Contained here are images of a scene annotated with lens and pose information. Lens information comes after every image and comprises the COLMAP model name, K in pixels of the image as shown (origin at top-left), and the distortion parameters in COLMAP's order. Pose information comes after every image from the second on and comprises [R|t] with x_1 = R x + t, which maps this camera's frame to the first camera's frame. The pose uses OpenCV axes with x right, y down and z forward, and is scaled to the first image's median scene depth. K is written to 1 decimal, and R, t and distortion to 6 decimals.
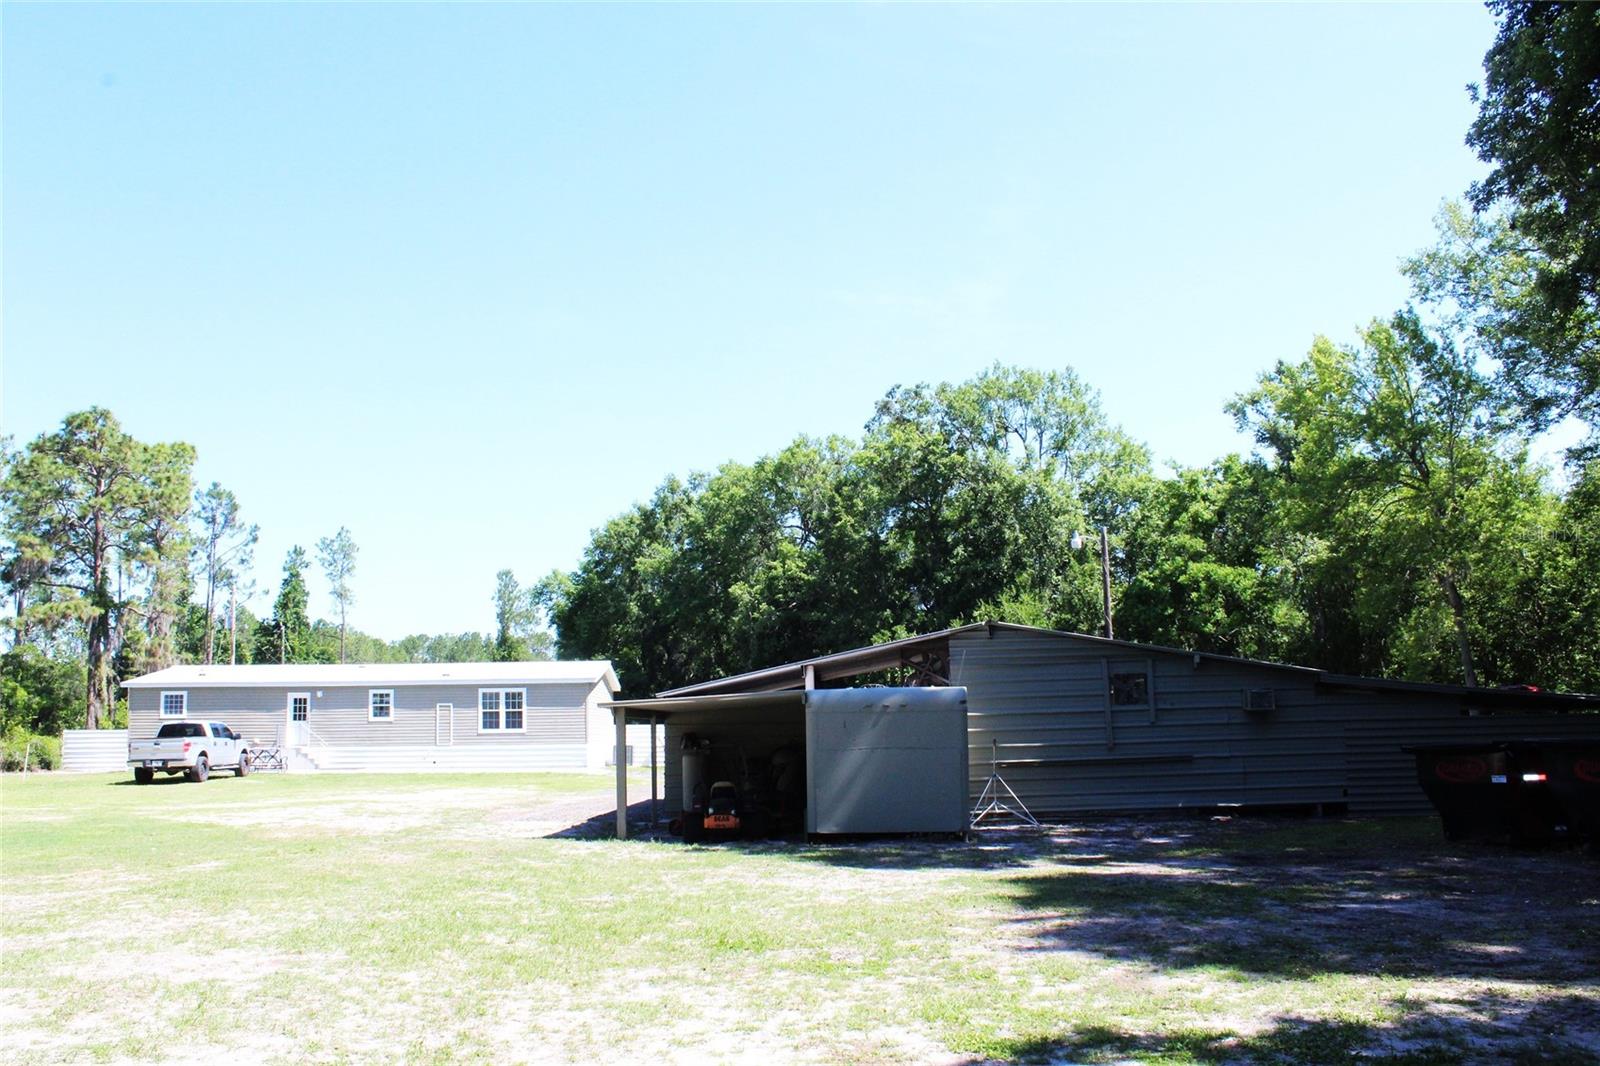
lens RADIAL K [[1320.9, 0, 786.9], [0, 1320.9, 528.6], [0, 0, 1]] dist [-0.123371, 0.062370]
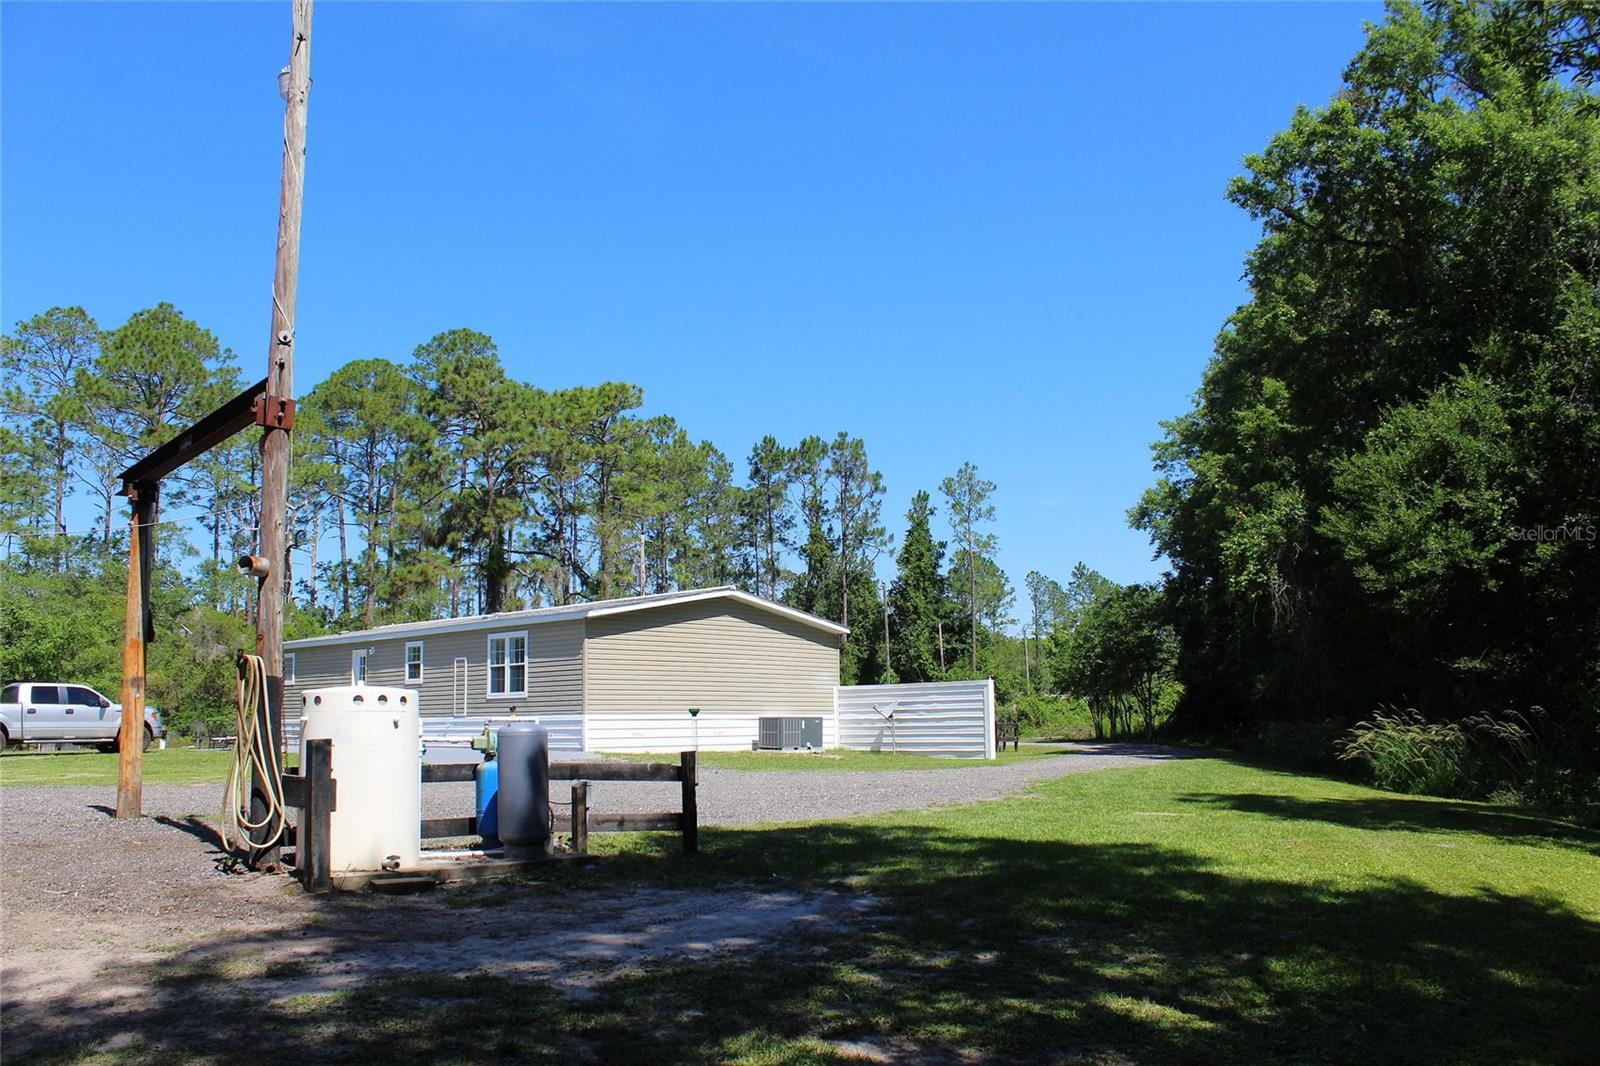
lens RADIAL K [[1320.9, 0, 785.9], [0, 1320.9, 523.1], [0, 0, 1]] dist [-0.123371, 0.062370]
pose [[0.700443, -0.097568, -0.707008, 0.367536], [0.109961, 0.993537, -0.028170, 0.100325], [0.705187, -0.058012, 0.706644, 0.625002]]
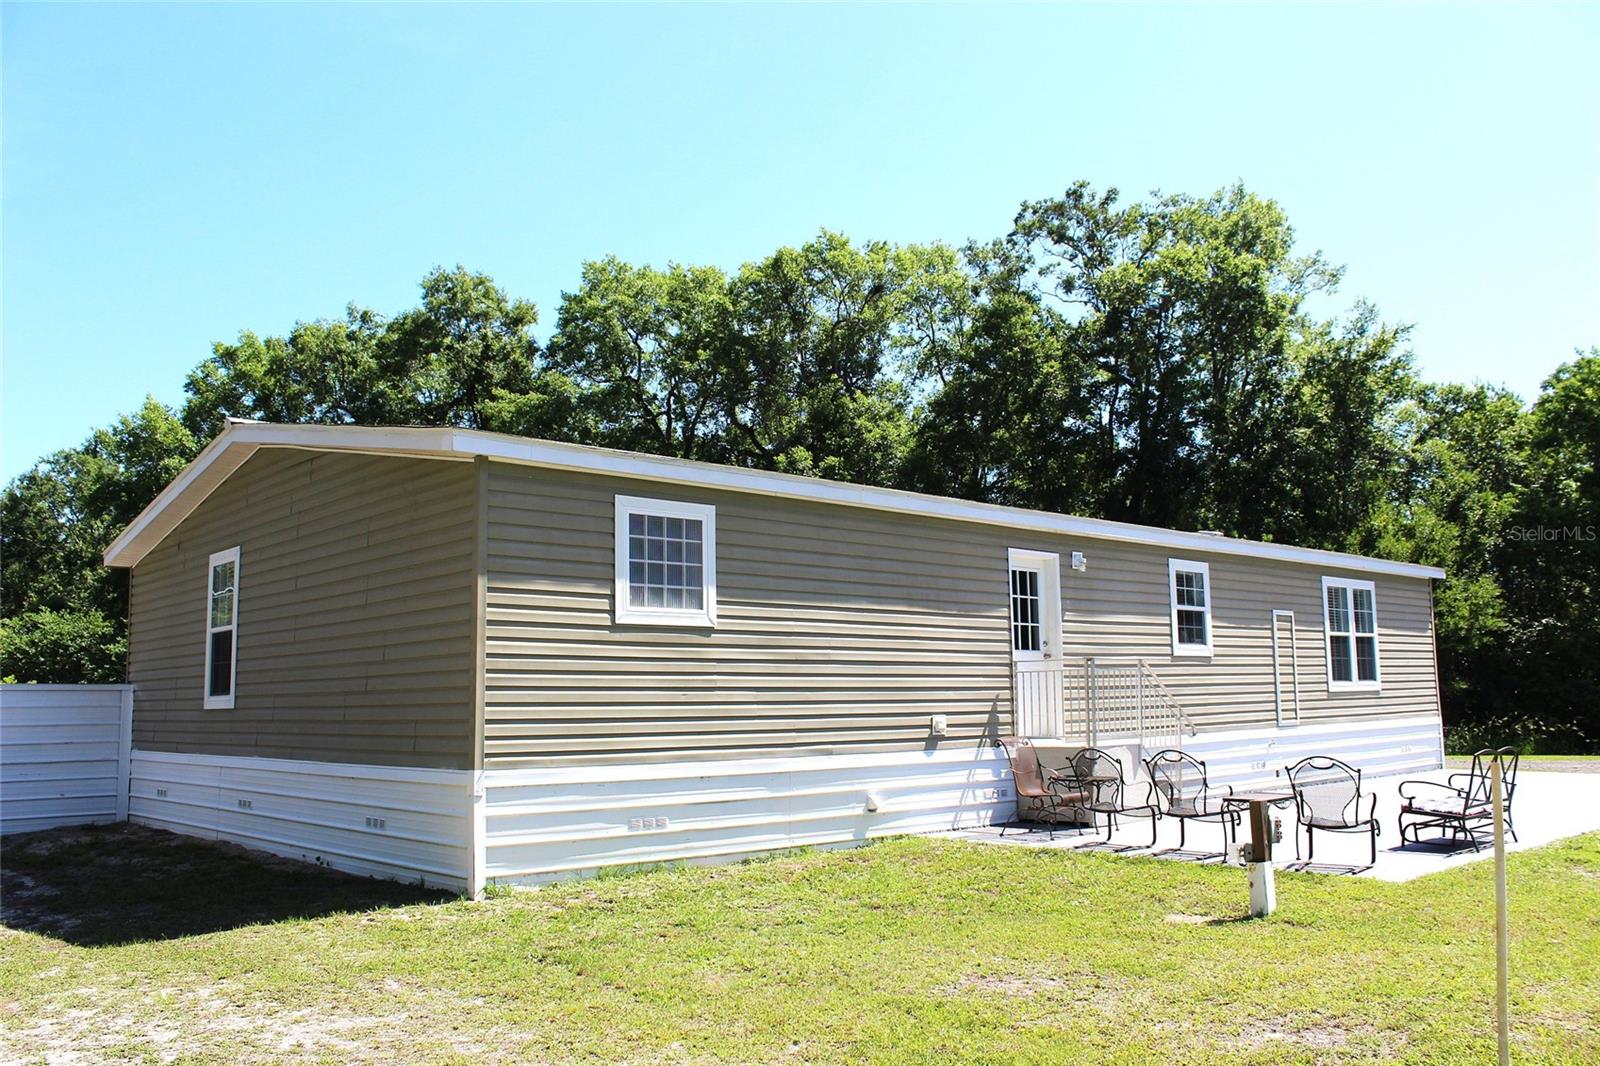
lens RADIAL K [[1320.9, 0, 809.6], [0, 1320.9, 531.9], [0, 0, 1]] dist [-0.123371, 0.062370]
pose [[0.748226, 0.092292, 0.656993, -0.597676], [-0.094705, 0.994994, -0.031917, 0.135167], [-0.656650, -0.038339, 0.753221, 0.811054]]
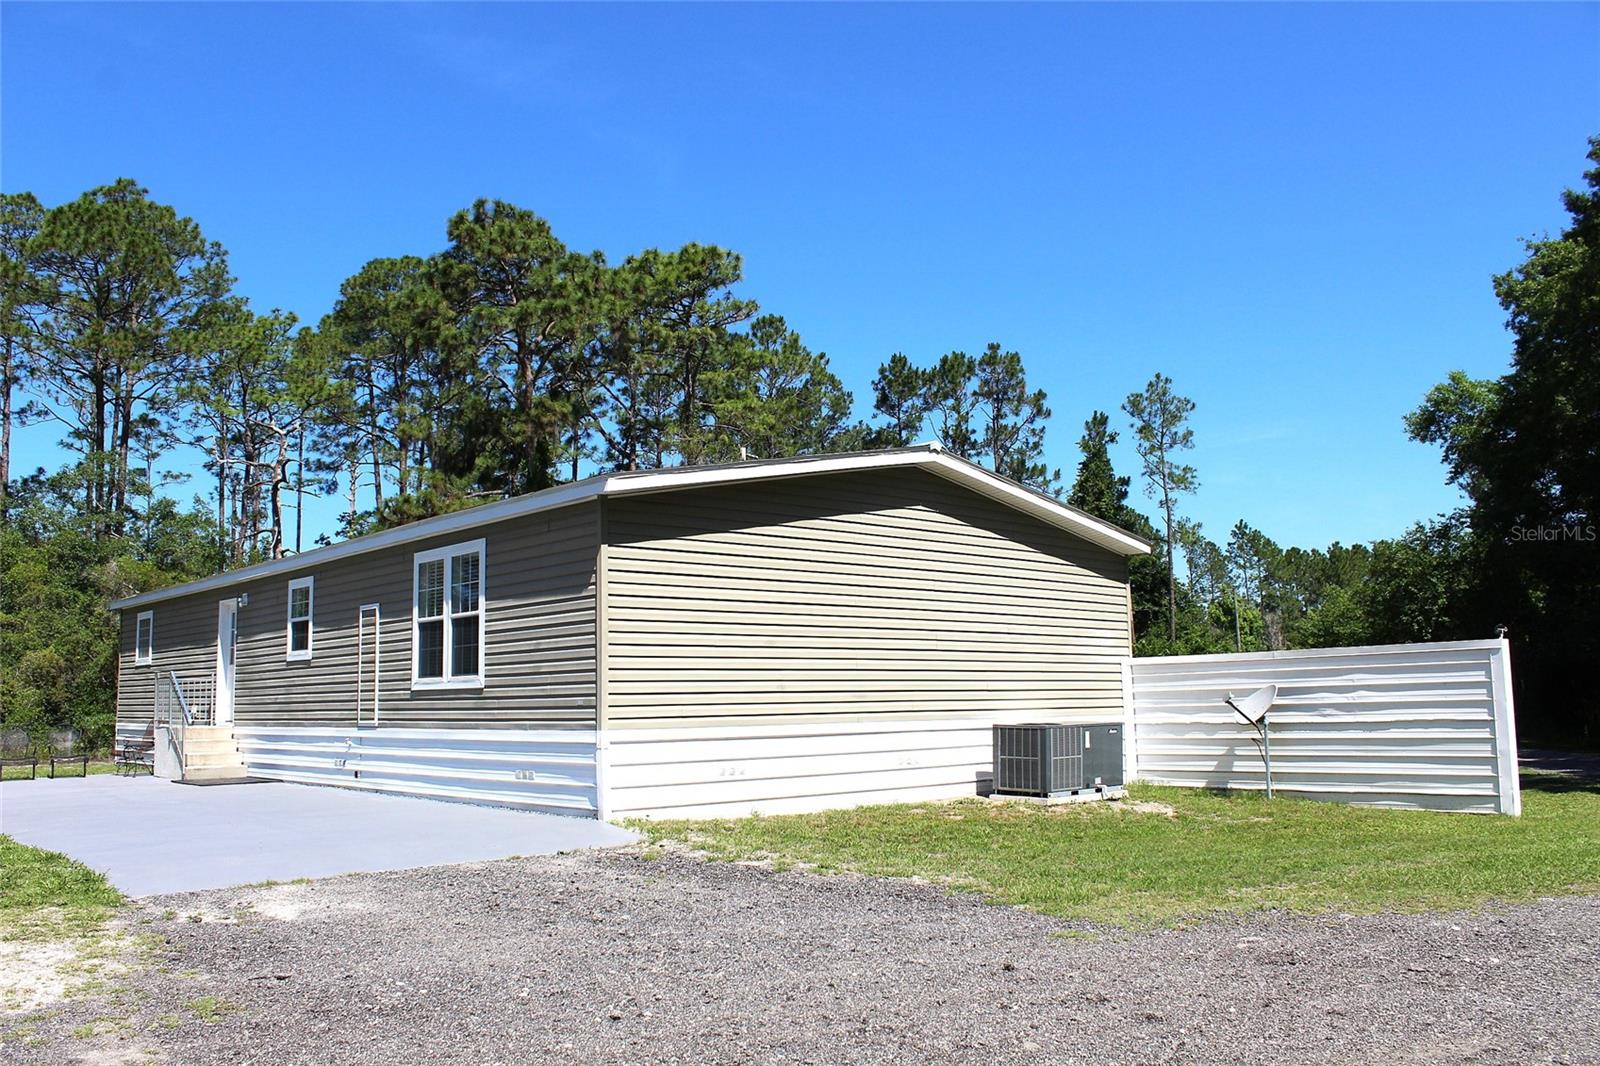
lens RADIAL K [[1320.9, 0, 805.0], [0, 1320.9, 540.8], [0, 0, 1]] dist [-0.123371, 0.062370]
pose [[0.652057, -0.085355, -0.753350, 0.072854], [0.122717, 0.992422, -0.006226, 0.132454], [0.748173, -0.088389, 0.657590, 0.857819]]
